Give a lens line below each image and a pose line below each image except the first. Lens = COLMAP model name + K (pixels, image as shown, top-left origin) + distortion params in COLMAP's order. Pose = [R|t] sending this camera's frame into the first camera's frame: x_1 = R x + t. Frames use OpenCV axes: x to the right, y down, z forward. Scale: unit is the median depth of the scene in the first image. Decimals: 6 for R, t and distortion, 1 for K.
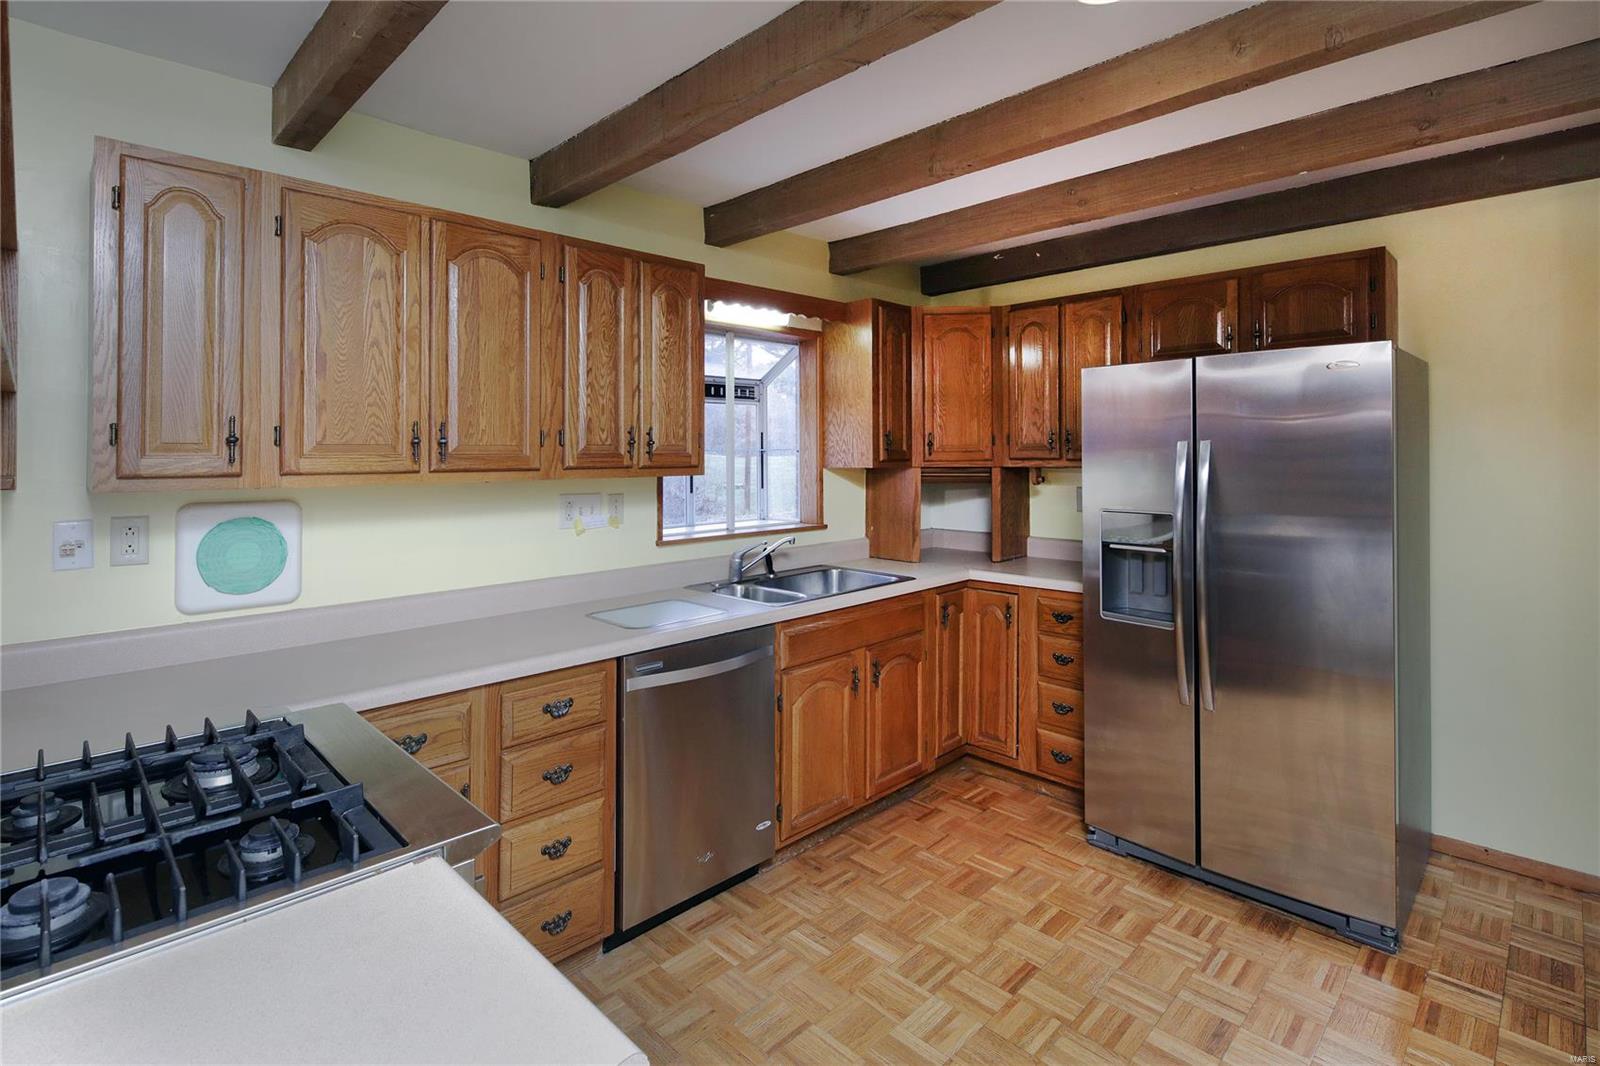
lens RADIAL K [[778.5, 0, 806.8], [0, 778.5, 516.8], [0, 0, 1]] dist [-0.000655, -0.000087]
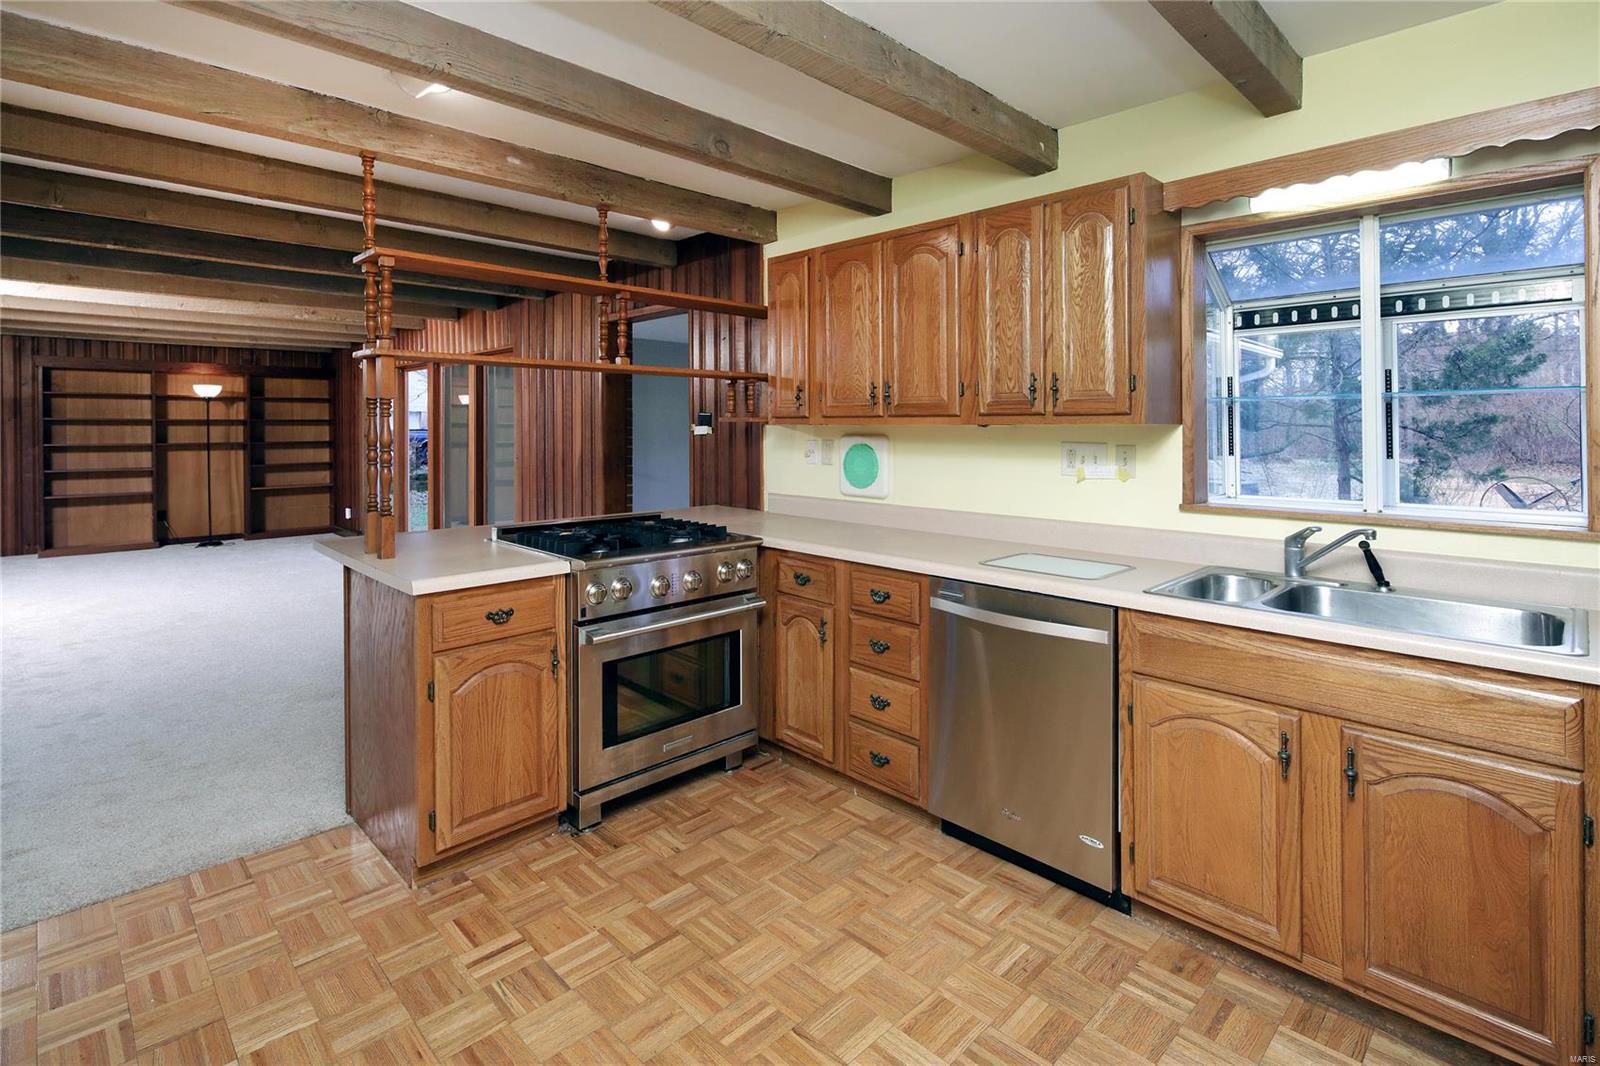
lens RADIAL K [[778.5, 0, 806.8], [0, 778.5, 516.8], [0, 0, 1]] dist [-0.000655, -0.000087]
pose [[-0.010525, 0.112955, -0.993544, 0.843945], [-0.089220, 0.989530, 0.113444, -0.020644], [0.995956, 0.089839, -0.000337, 0.753025]]
